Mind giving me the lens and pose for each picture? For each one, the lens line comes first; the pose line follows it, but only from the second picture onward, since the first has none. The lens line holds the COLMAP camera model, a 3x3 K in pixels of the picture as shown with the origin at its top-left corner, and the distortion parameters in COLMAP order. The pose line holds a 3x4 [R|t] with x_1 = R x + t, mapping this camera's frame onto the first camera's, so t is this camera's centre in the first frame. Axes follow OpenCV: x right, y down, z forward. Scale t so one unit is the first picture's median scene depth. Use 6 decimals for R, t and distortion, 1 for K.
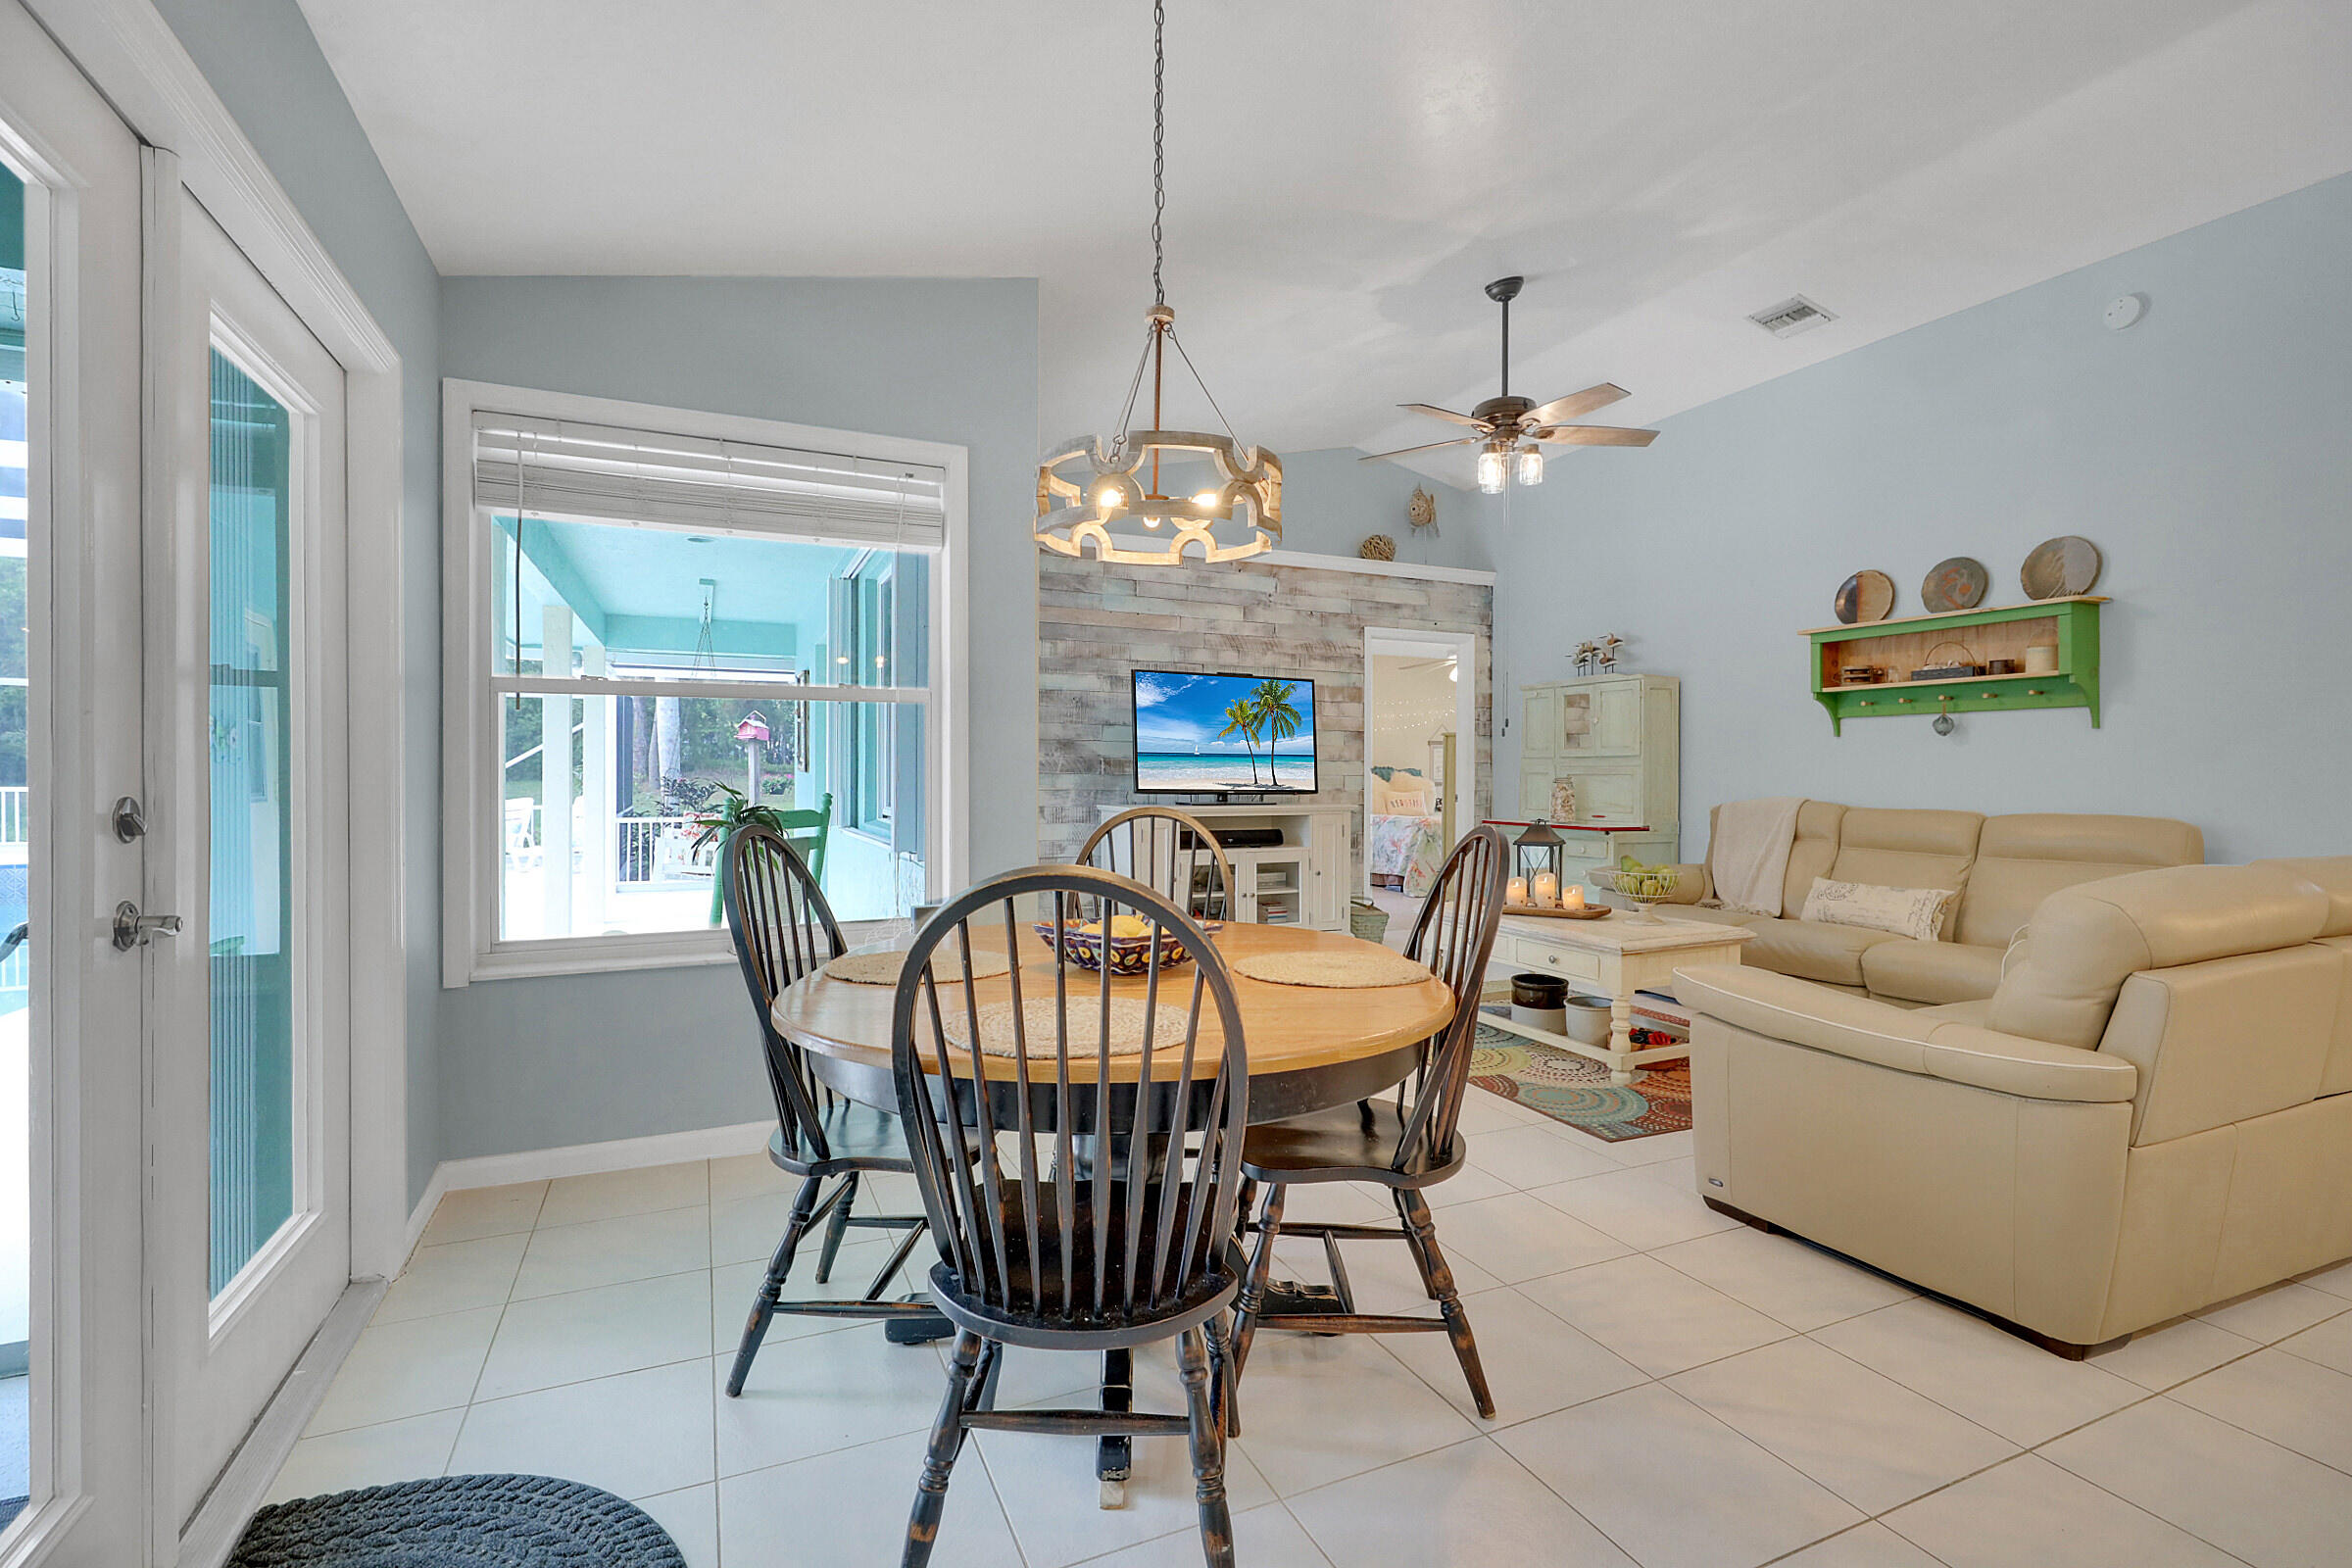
lens RADIAL K [[1097.7, 0, 1172.7], [0, 1097.7, 787.7], [0, 0, 1]] dist [-0.000711, 0.001375]
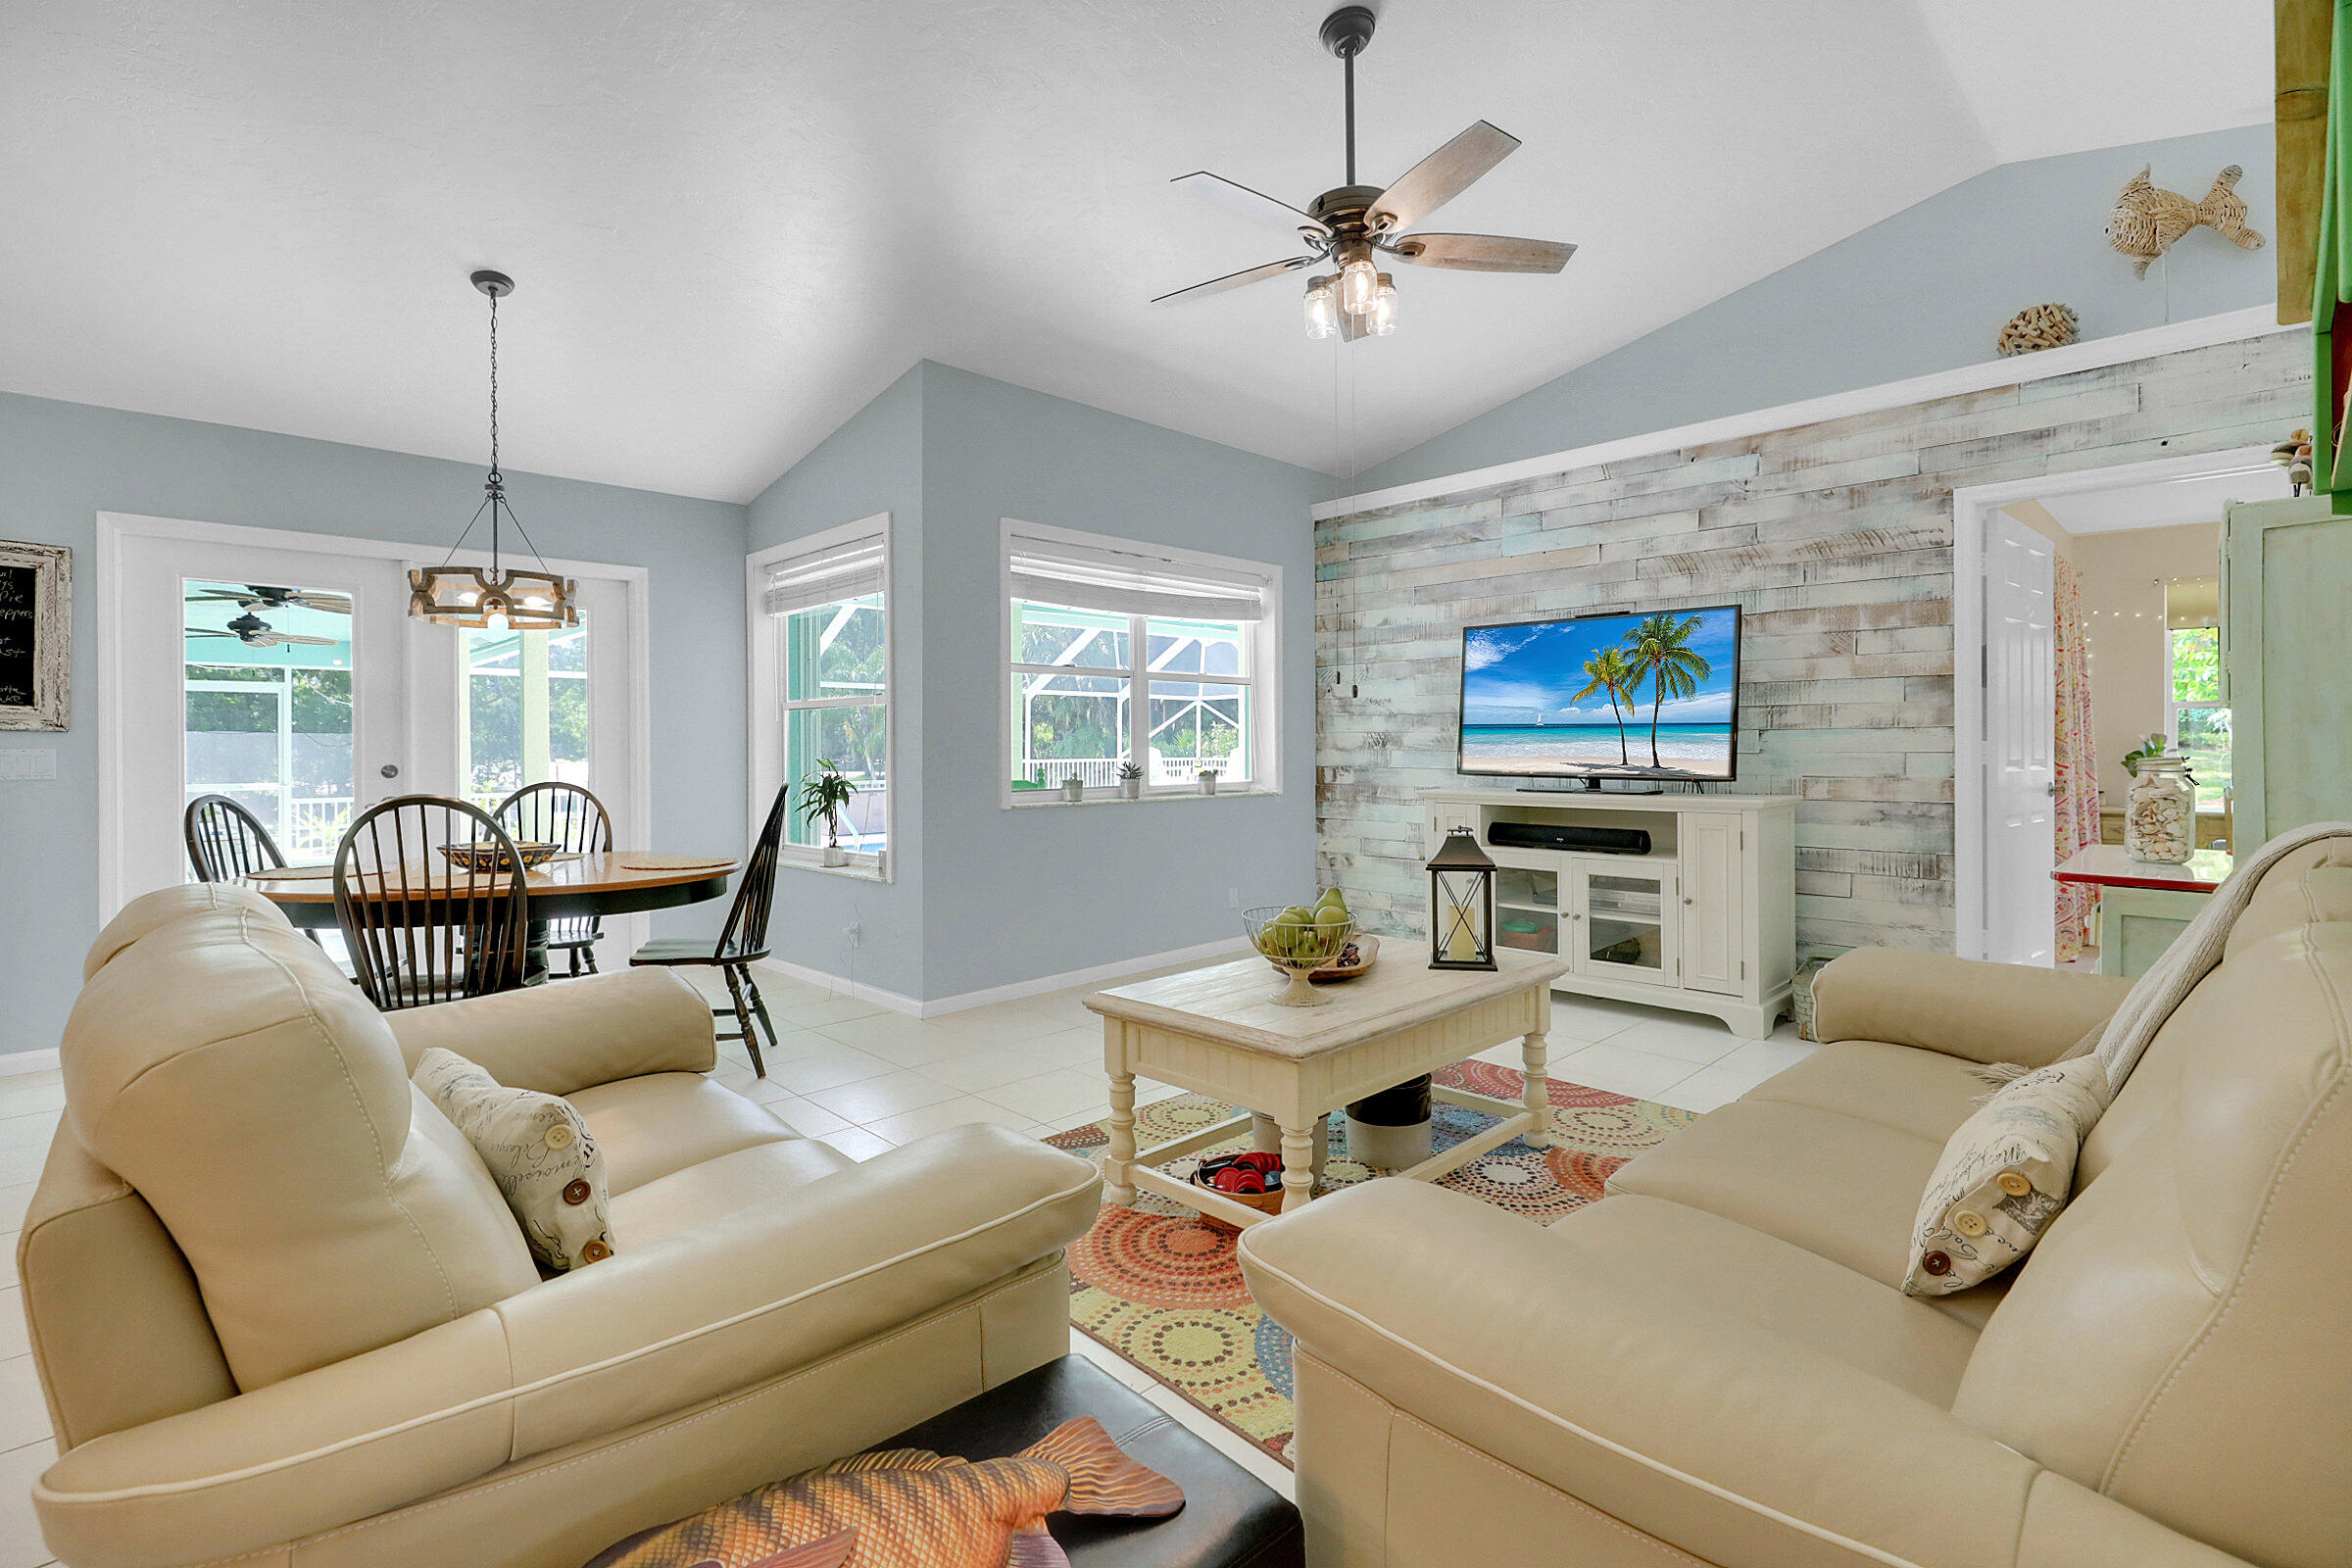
lens RADIAL K [[1097.7, 0, 1189.5], [0, 1097.7, 744.9], [0, 0, 1]] dist [-0.000711, 0.001375]
pose [[0.319813, -0.003313, -0.947475, 0.654062], [-0.005529, 0.999970, -0.005363, -0.010954], [0.947465, 0.006954, 0.319785, 0.498576]]
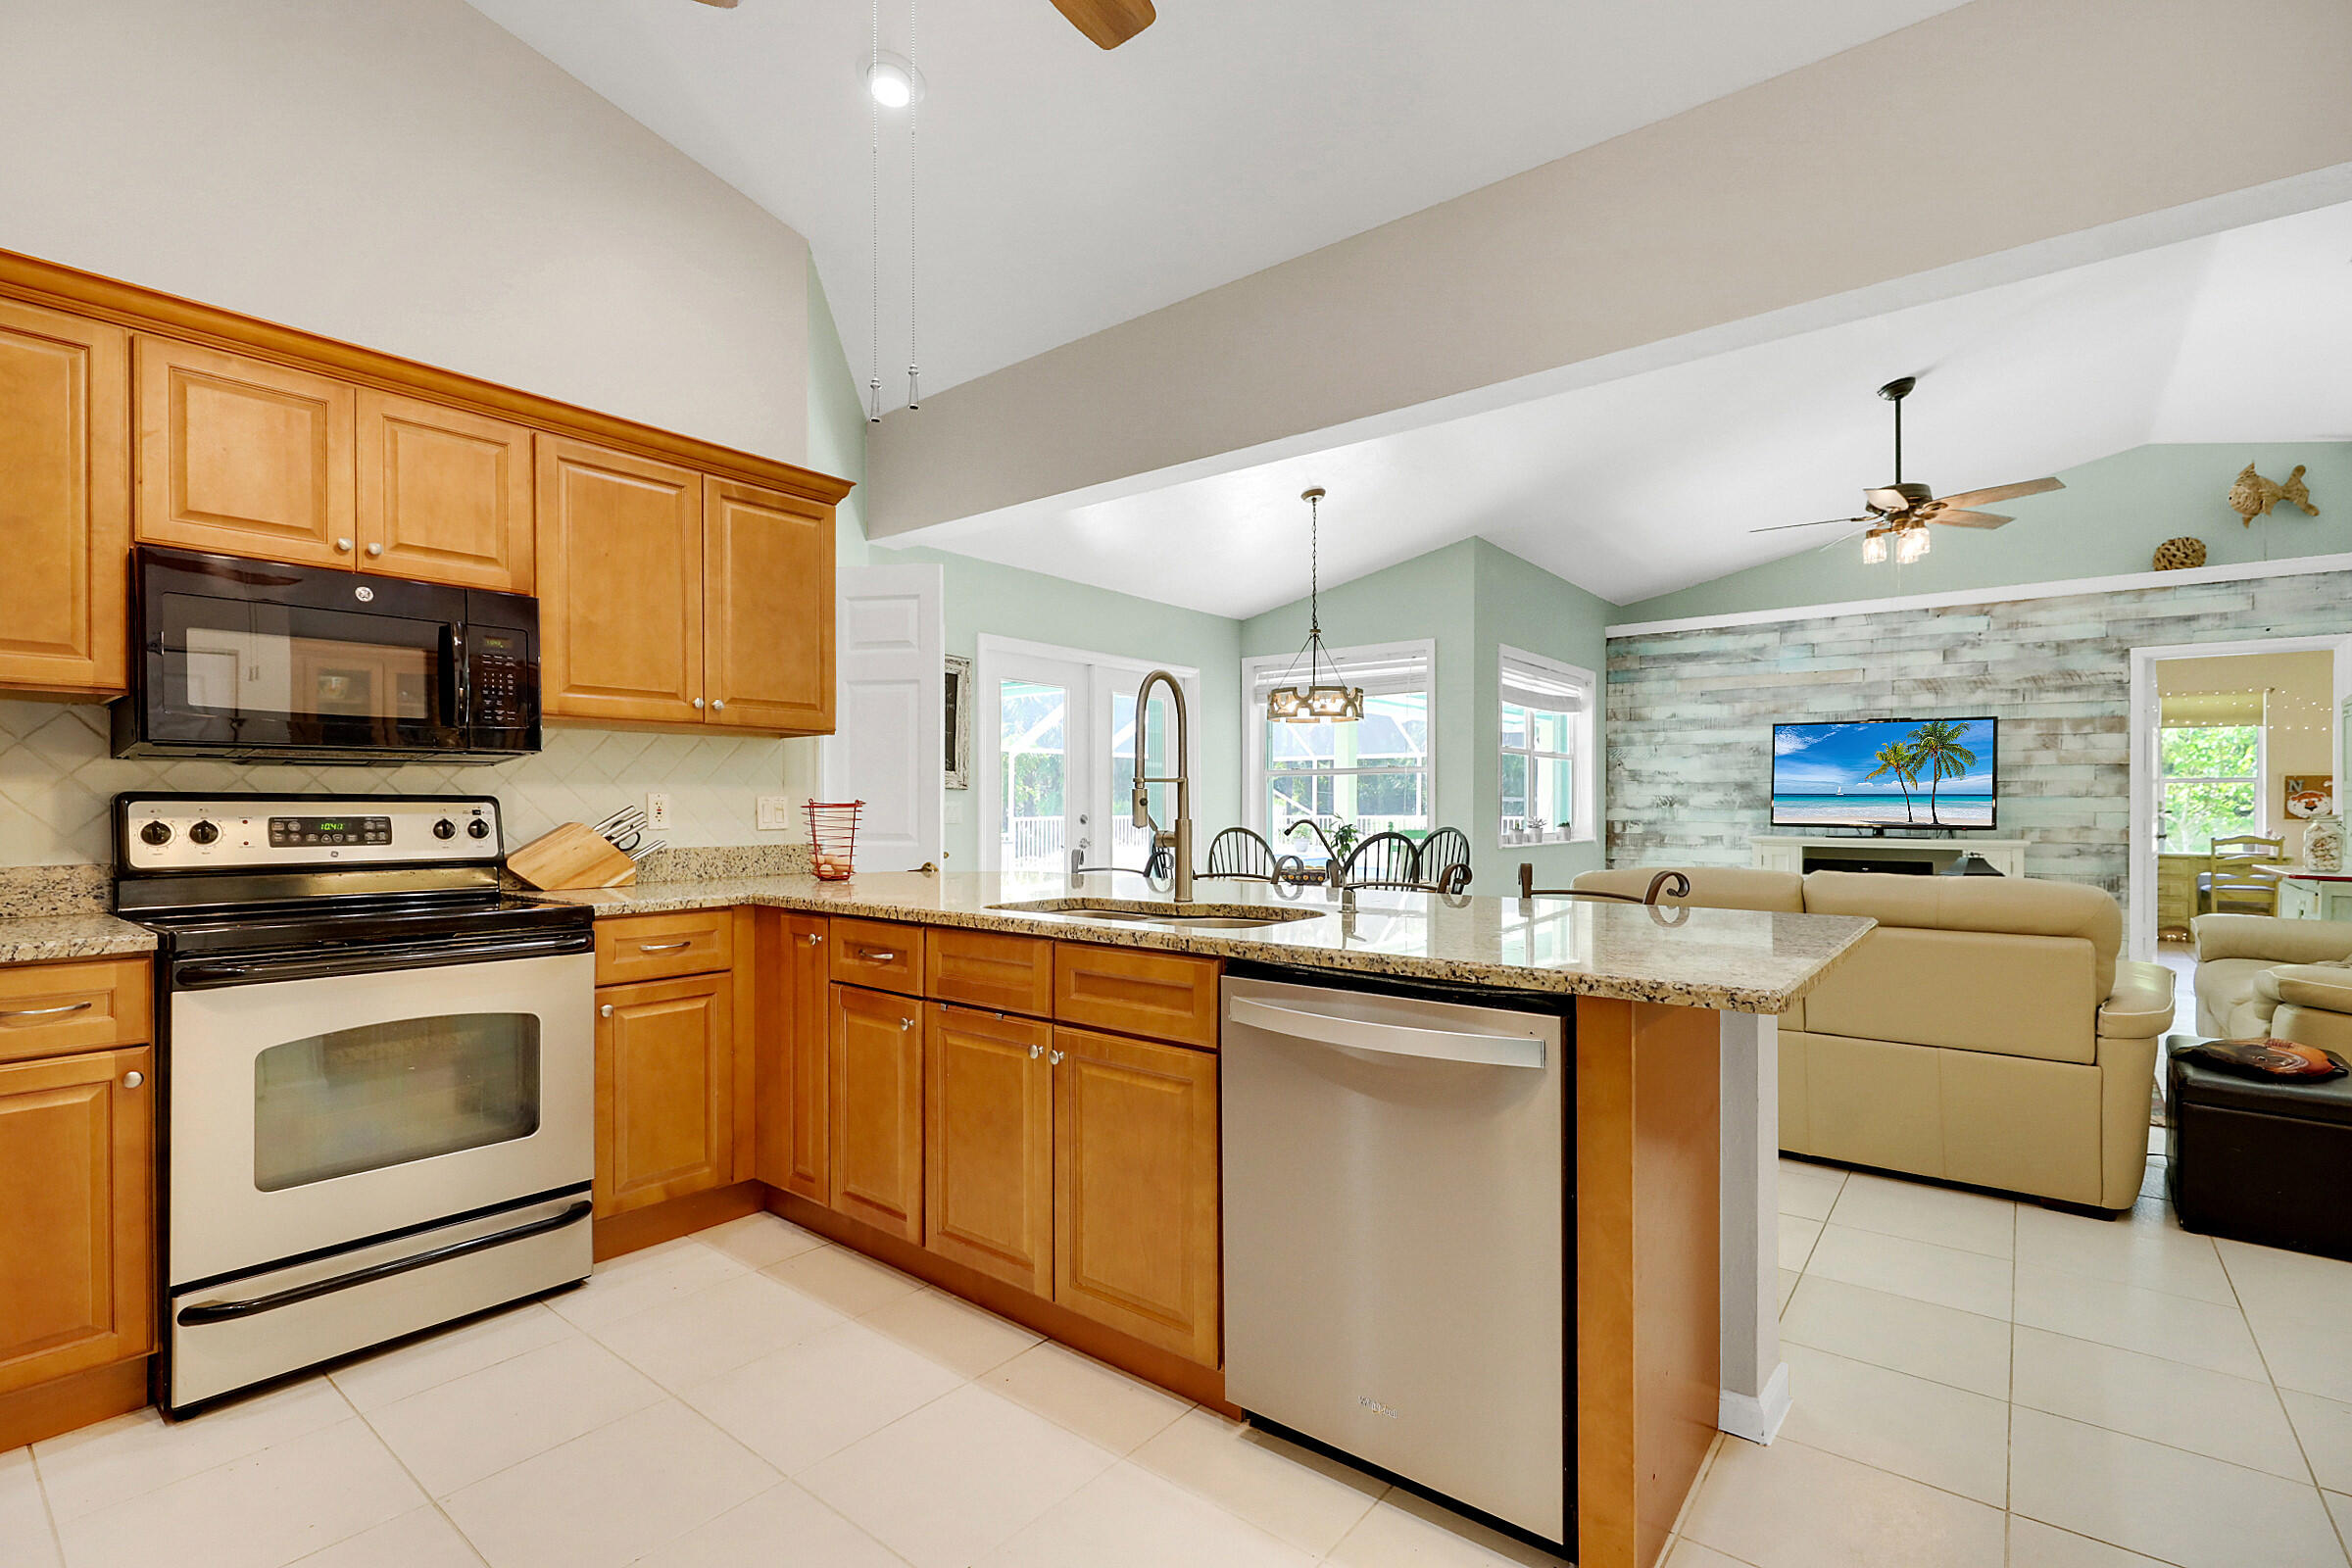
lens RADIAL K [[1097.7, 0, 1177.4], [0, 1097.7, 802.6], [0, 0, 1]] dist [-0.000711, 0.001375]
pose [[0.449797, 0.002694, -0.893127, 0.706446], [-0.006740, 0.999977, -0.000378, -0.015303], [0.893105, 0.006190, 0.449805, -0.125273]]
